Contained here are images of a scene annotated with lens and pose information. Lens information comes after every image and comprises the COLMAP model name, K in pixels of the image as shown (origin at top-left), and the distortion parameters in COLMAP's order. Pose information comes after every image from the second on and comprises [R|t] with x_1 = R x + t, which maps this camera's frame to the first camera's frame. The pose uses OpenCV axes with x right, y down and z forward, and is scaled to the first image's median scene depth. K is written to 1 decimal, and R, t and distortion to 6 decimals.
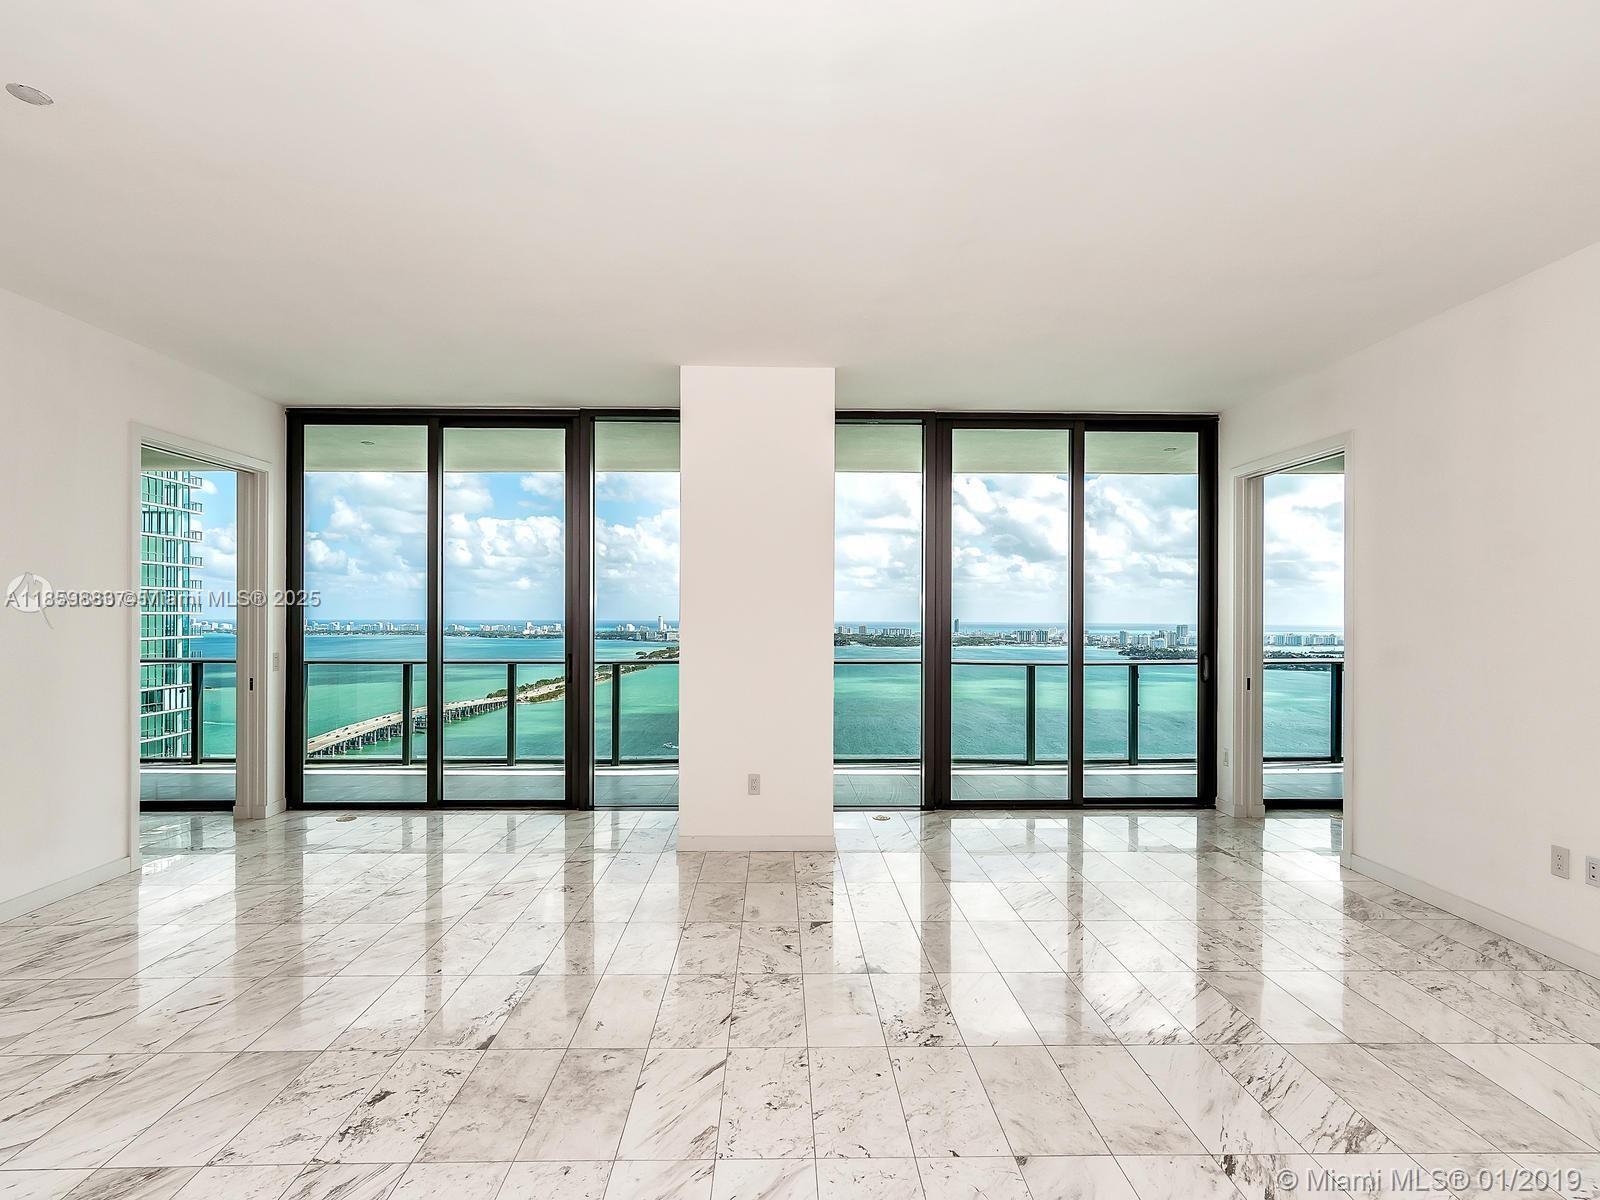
lens RADIAL K [[782.0, 0, 794.9], [0, 782.0, 610.1], [0, 0, 1]] dist [-0.002783, 0.002485]
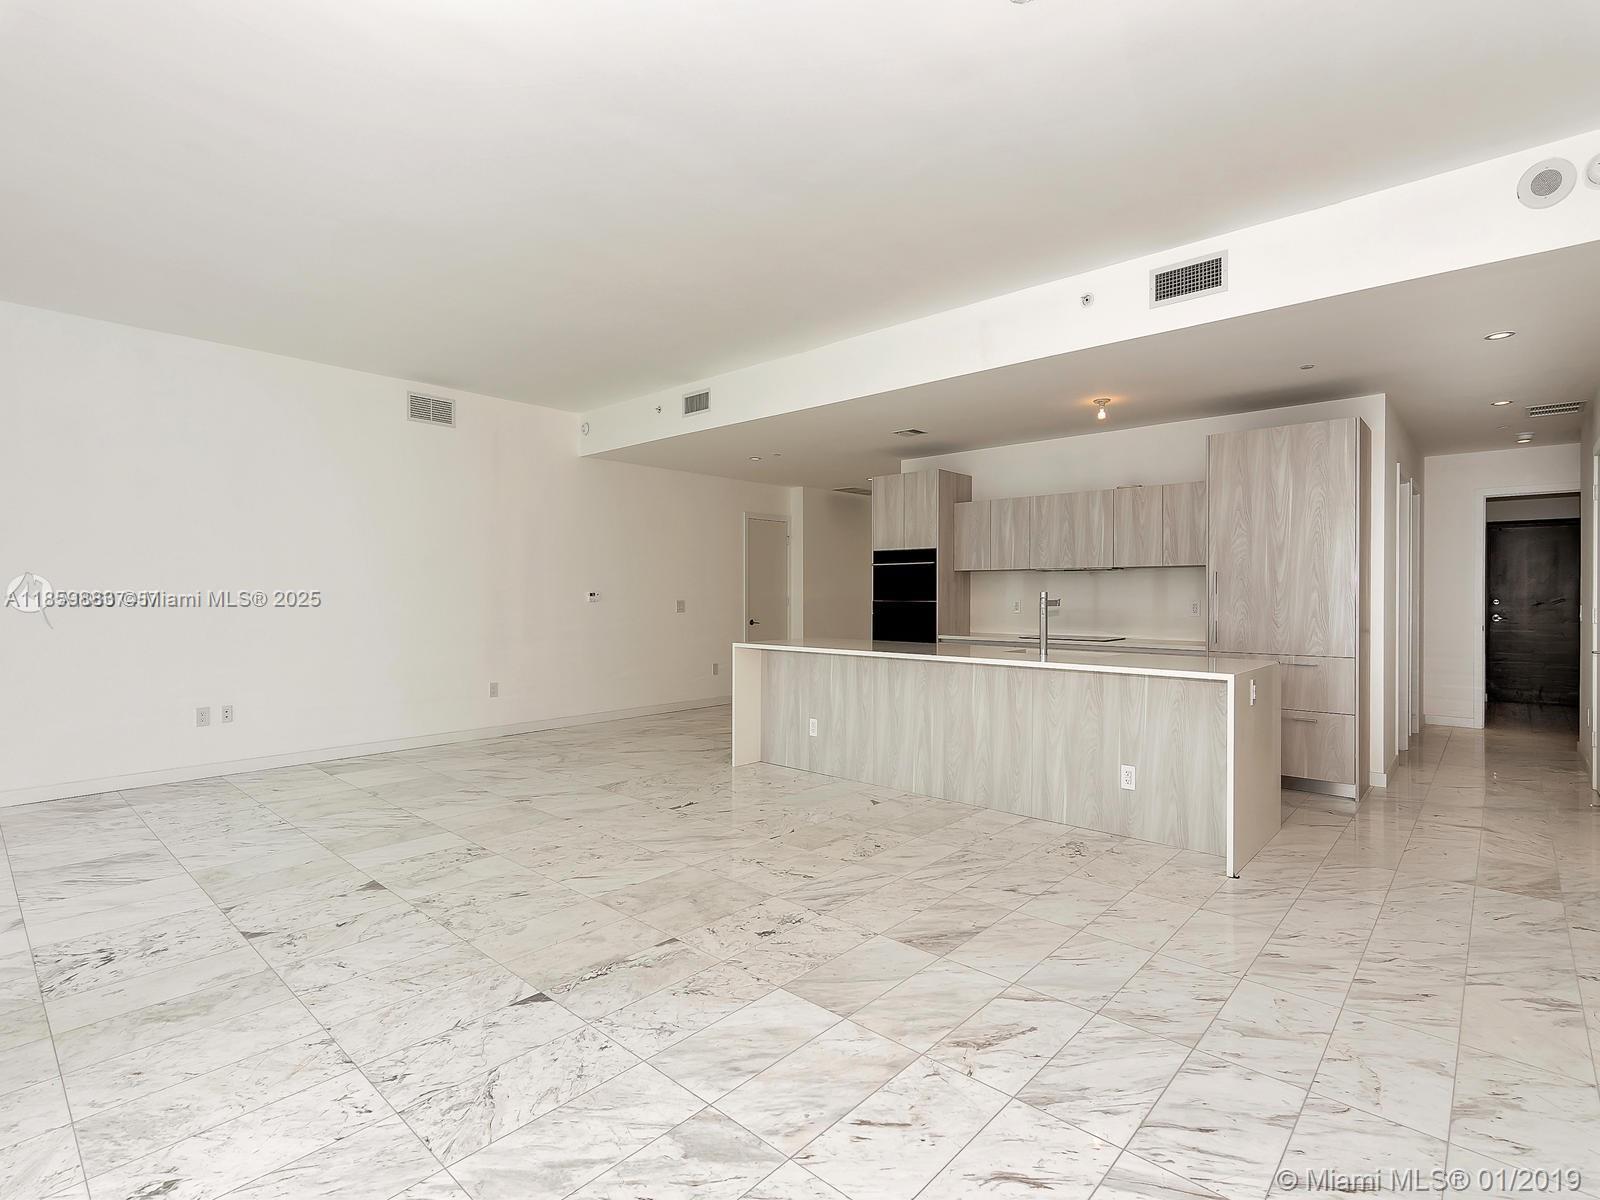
lens RADIAL K [[782.0, 0, 804.5], [0, 782.0, 602.0], [0, 0, 1]] dist [-0.002783, 0.002485]
pose [[-0.733863, -0.011386, 0.679202, -1.346148], [-0.008835, 0.999935, 0.007216, 0.083553], [-0.679240, -0.000706, -0.733916, 1.780514]]
